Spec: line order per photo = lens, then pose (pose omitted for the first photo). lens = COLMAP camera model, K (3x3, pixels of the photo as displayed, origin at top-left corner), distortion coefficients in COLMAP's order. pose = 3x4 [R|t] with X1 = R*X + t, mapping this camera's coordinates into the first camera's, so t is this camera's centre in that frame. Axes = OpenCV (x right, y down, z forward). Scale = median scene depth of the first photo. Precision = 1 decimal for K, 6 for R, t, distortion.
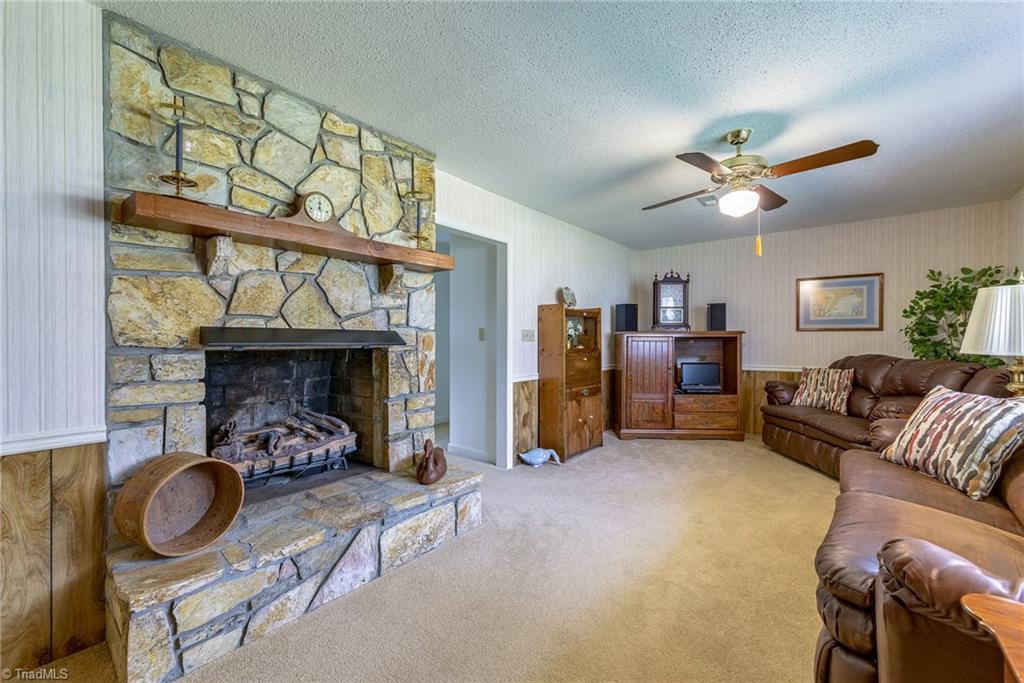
lens RADIAL K [[418.3, 0, 511.6], [0, 418.3, 341.9], [0, 0, 1]] dist [0.001463, 0.000310]
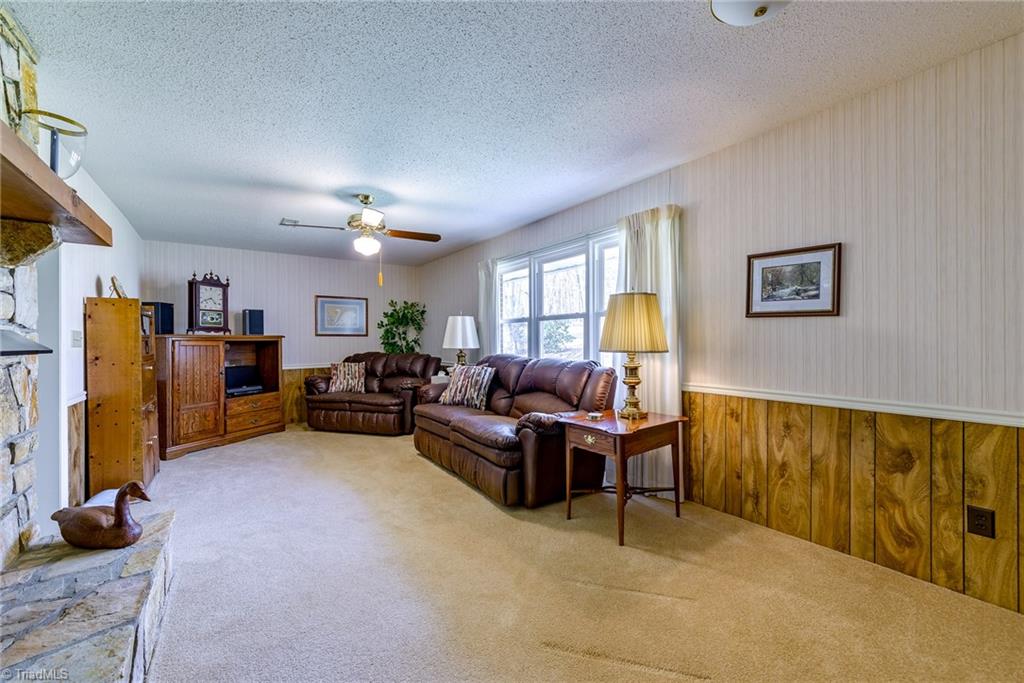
lens RADIAL K [[404.8, 0, 514.2], [0, 404.8, 339.9], [0, 0, 1]] dist [-0.001814, 0.000014]
pose [[0.269267, 0.000111, 0.963065, -0.410362], [0.015241, 0.999874, -0.004377, 0.000648], [-0.962945, 0.015856, 0.269232, 0.099061]]
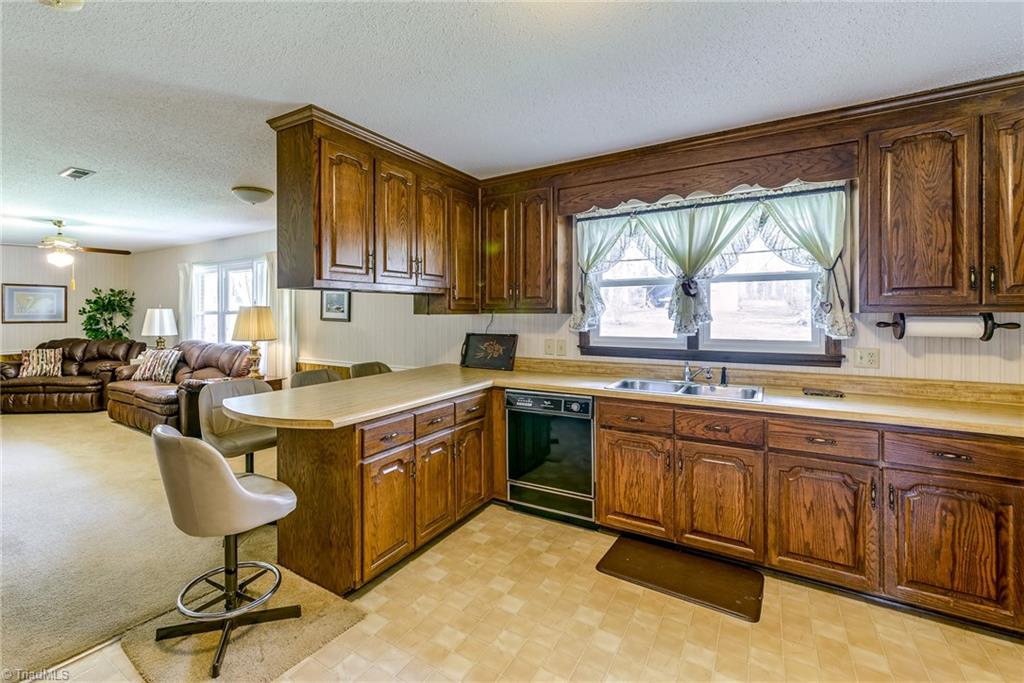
lens RADIAL K [[461.9, 0, 478.4], [0, 461.9, 311.7], [0, 0, 1]] dist [-0.005551, 0.001055]
pose [[-0.091804, 0.003060, 0.995772, -1.036748], [0.012975, 0.999914, -0.001876, -0.047730], [-0.995693, 0.012748, -0.091836, -0.403099]]
